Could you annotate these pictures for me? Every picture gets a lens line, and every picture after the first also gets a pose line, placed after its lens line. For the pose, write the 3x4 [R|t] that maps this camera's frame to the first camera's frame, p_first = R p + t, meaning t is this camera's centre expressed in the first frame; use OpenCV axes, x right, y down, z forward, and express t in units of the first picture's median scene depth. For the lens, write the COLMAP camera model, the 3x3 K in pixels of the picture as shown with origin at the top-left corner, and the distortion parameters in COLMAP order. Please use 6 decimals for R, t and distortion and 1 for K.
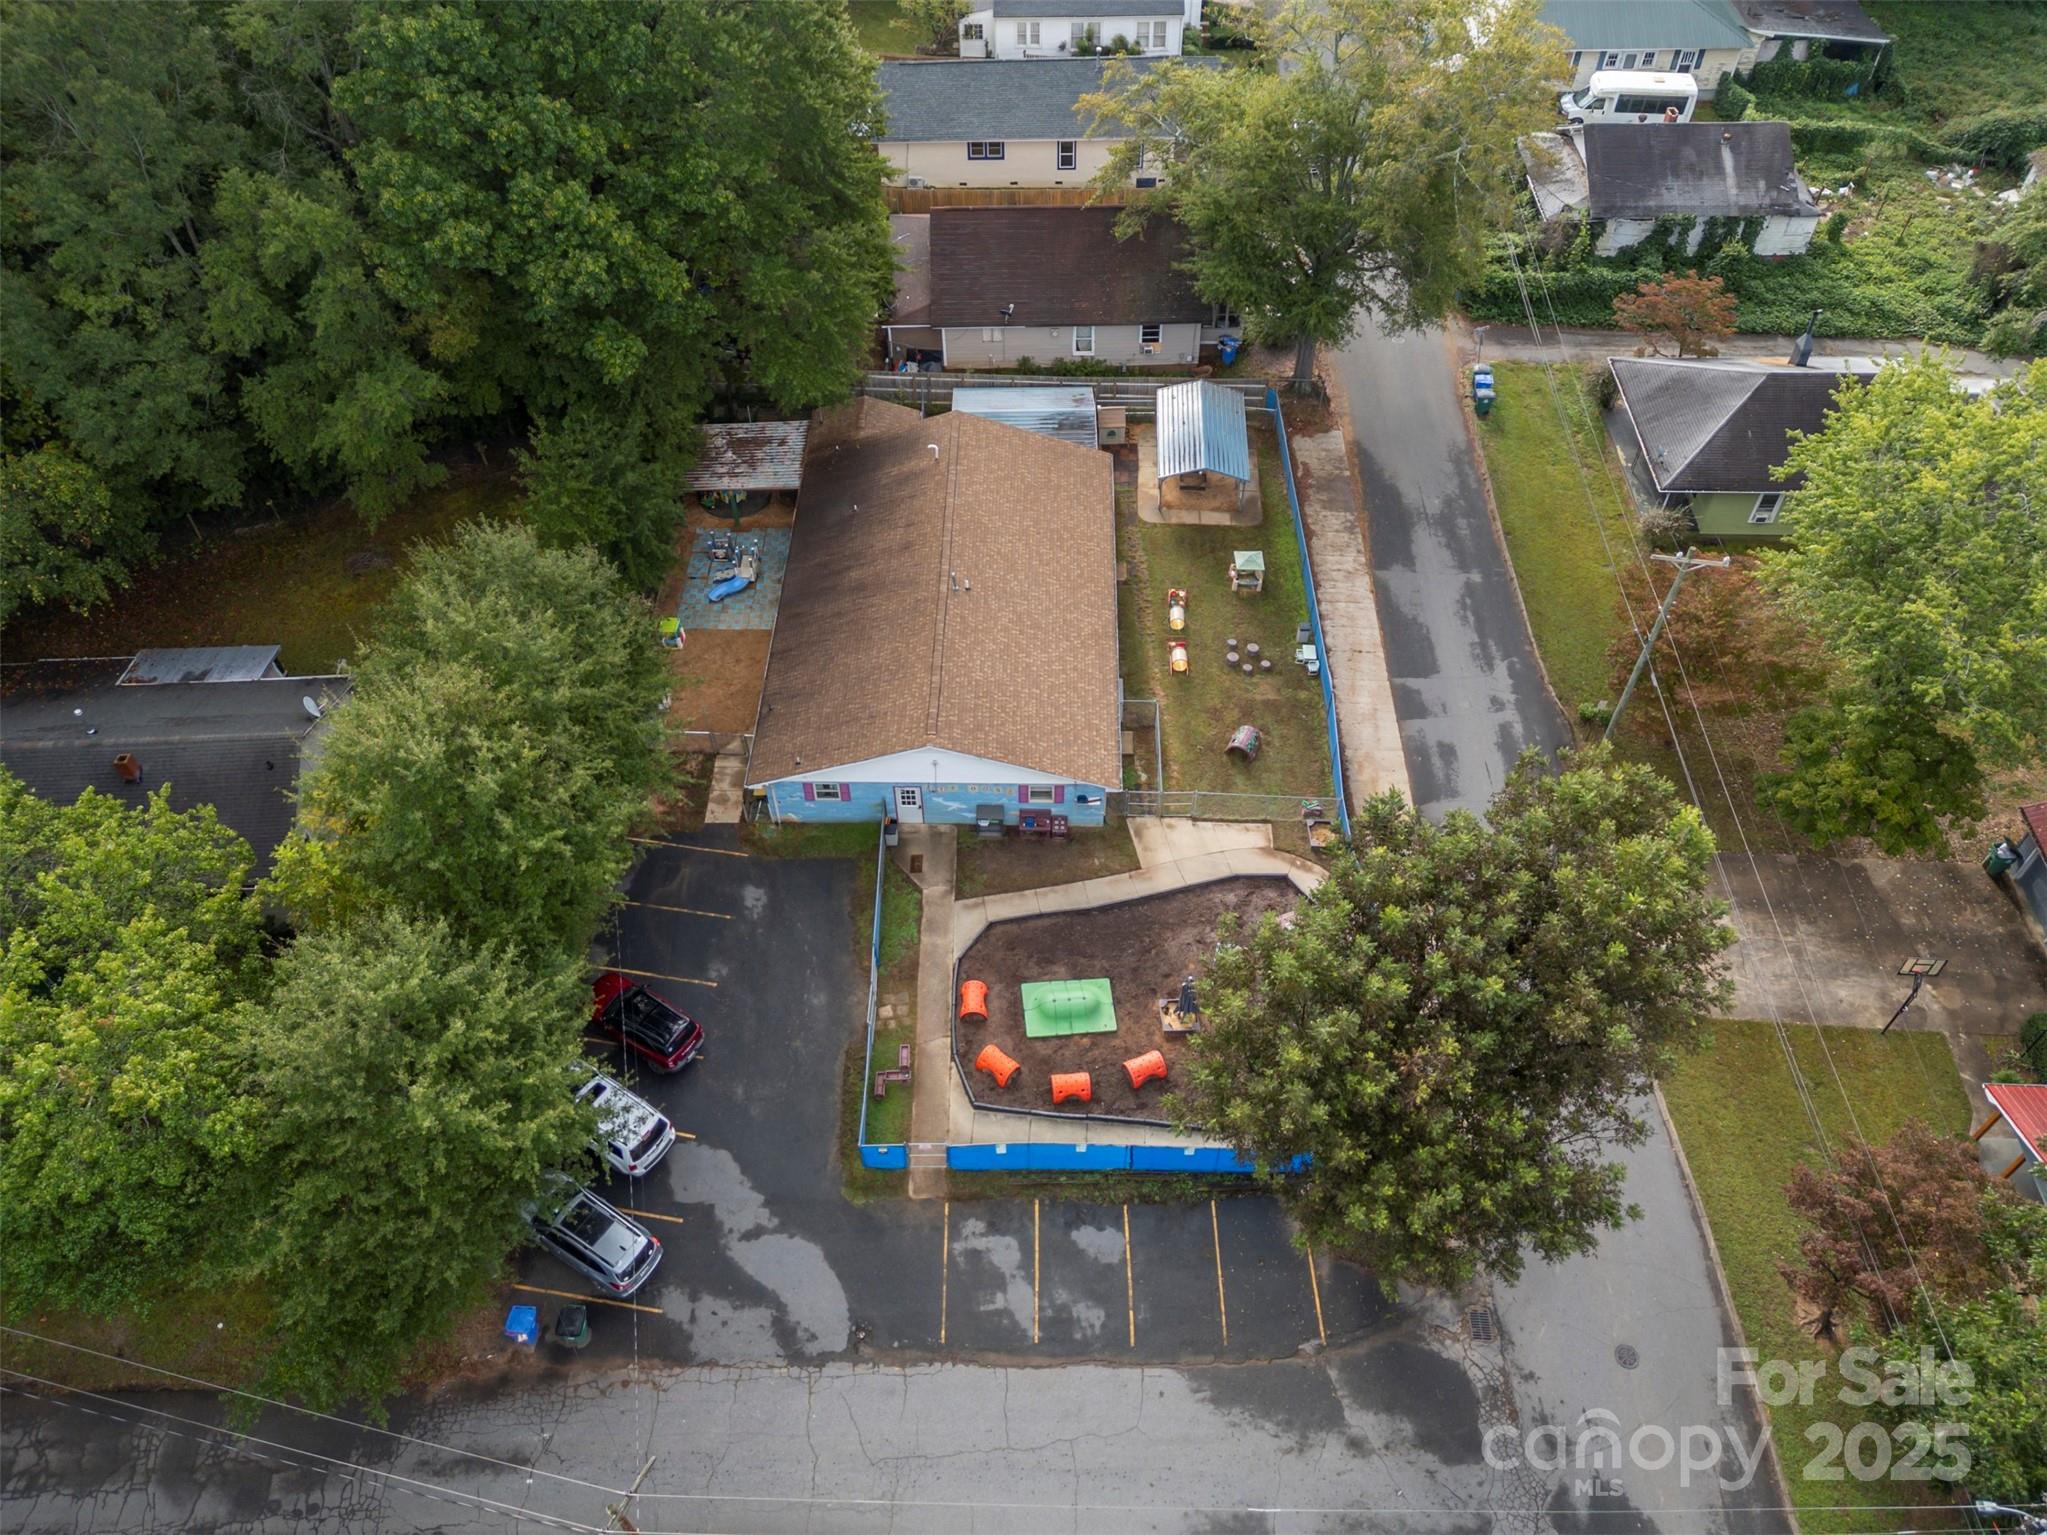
lens RADIAL K [[1503.2, 0, 1020.7], [0, 1503.2, 770.3], [0, 0, 1]] dist [0.078252, -0.076279]
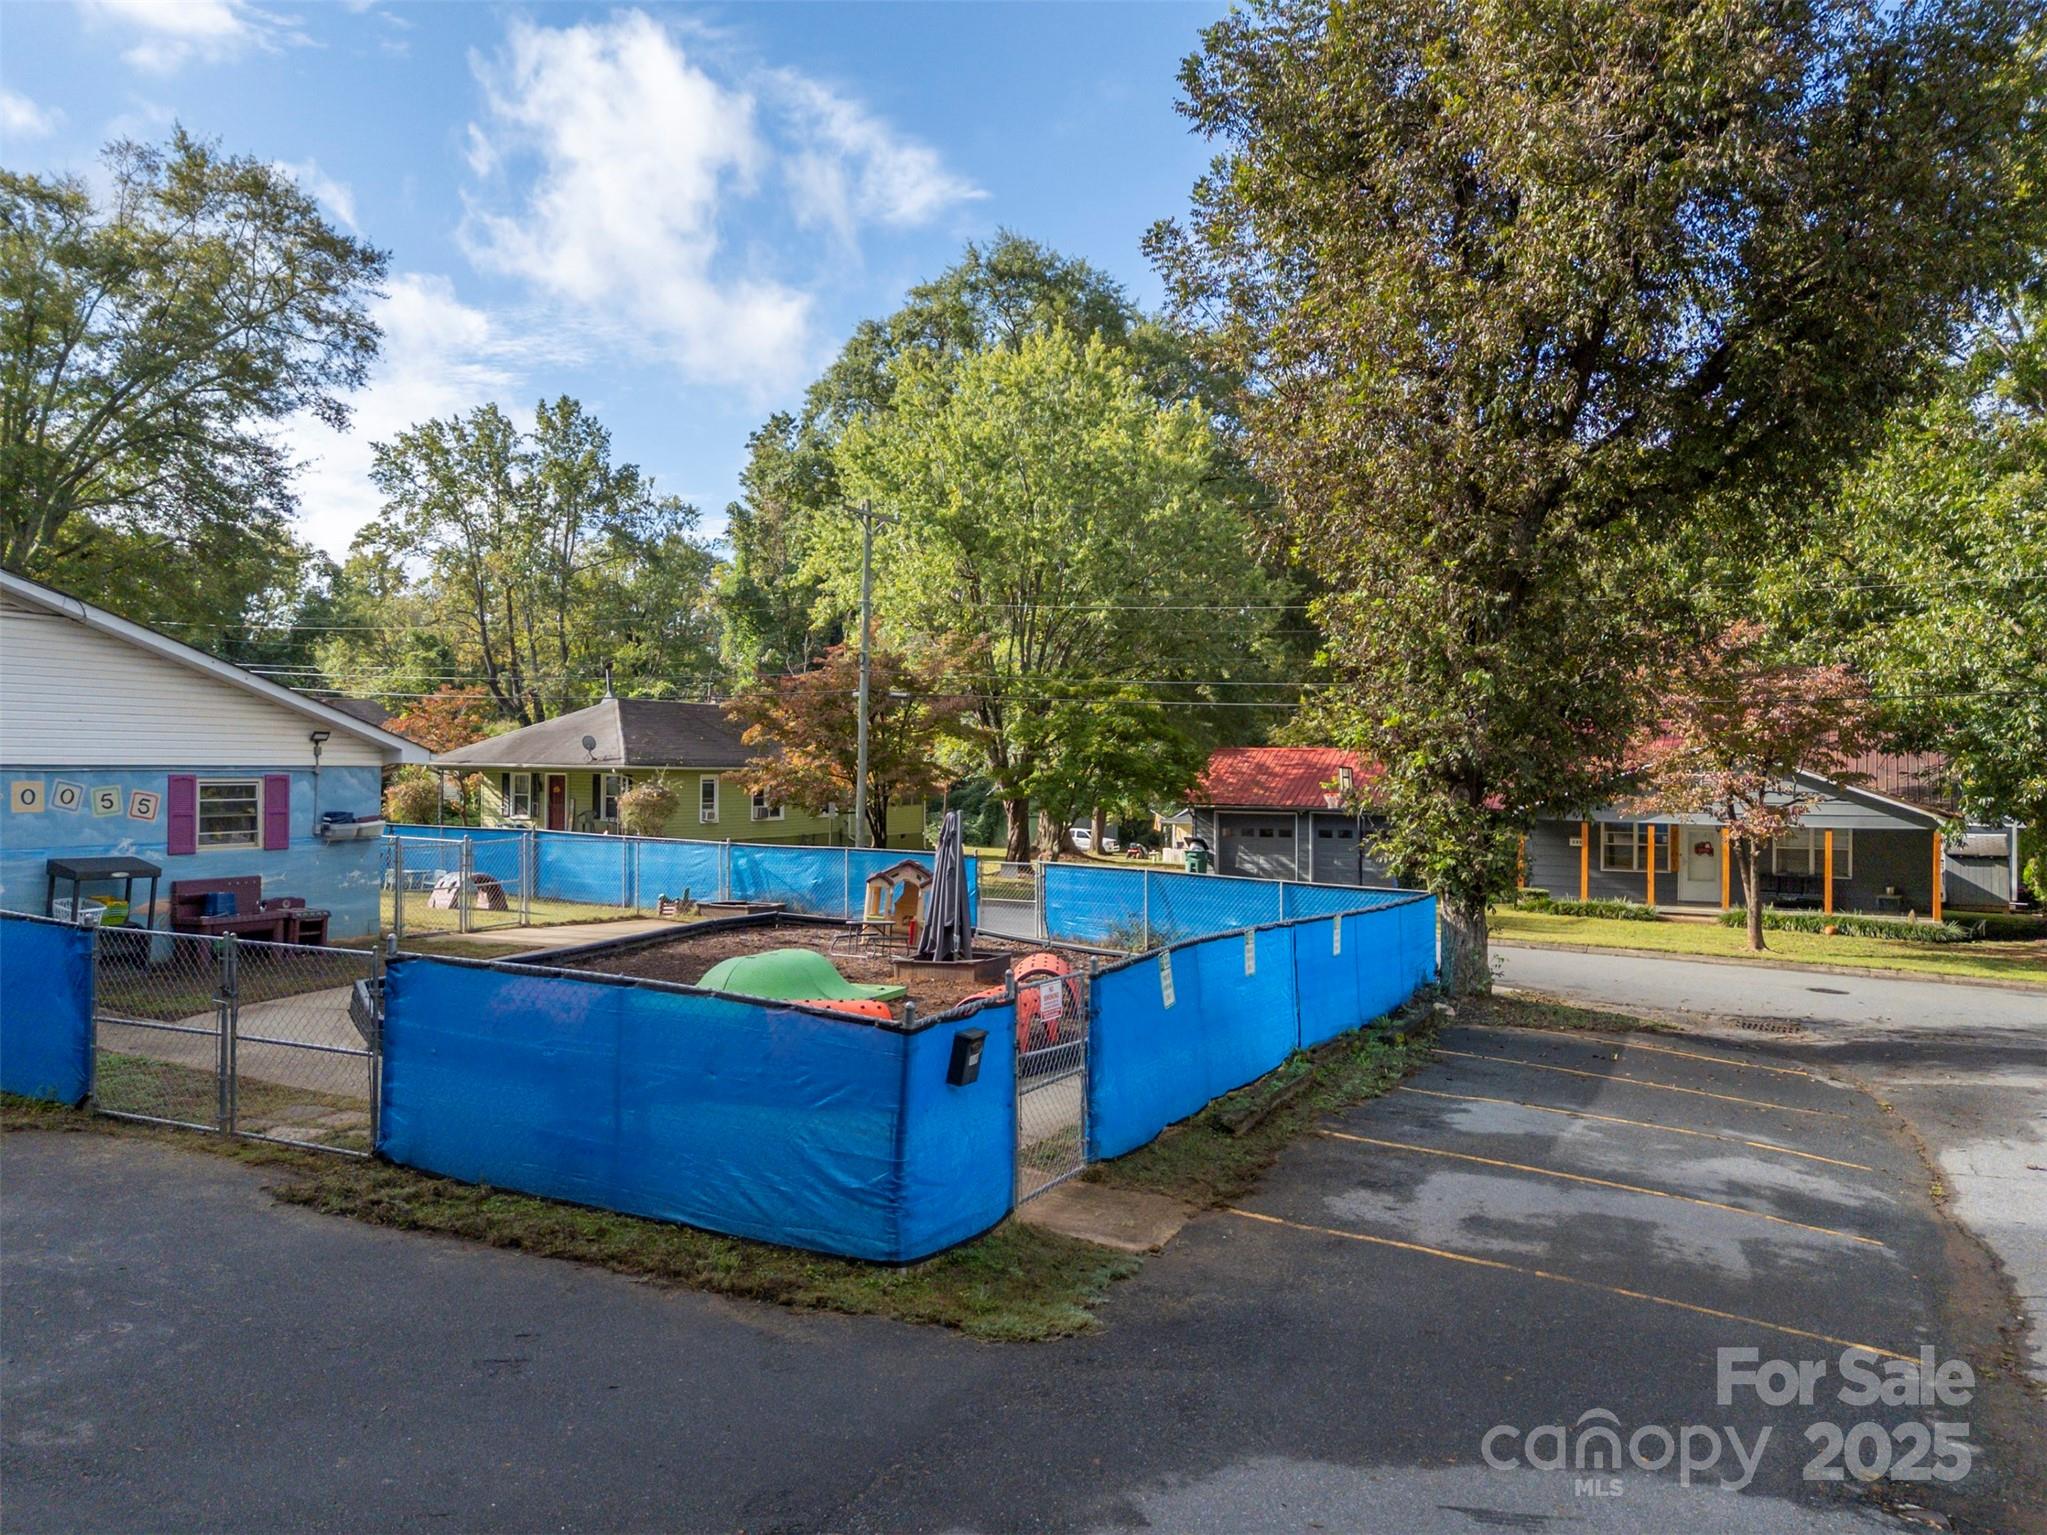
lens RADIAL K [[1503.2, 0, 1027.7], [0, 1503.2, 778.2], [0, 0, 1]] dist [0.078252, -0.076279]
pose [[0.431247, 0.007754, 0.902201, -0.241309], [0.673782, 0.662264, -0.327756, 0.267714], [-0.600037, 0.749230, 0.280375, 0.816911]]
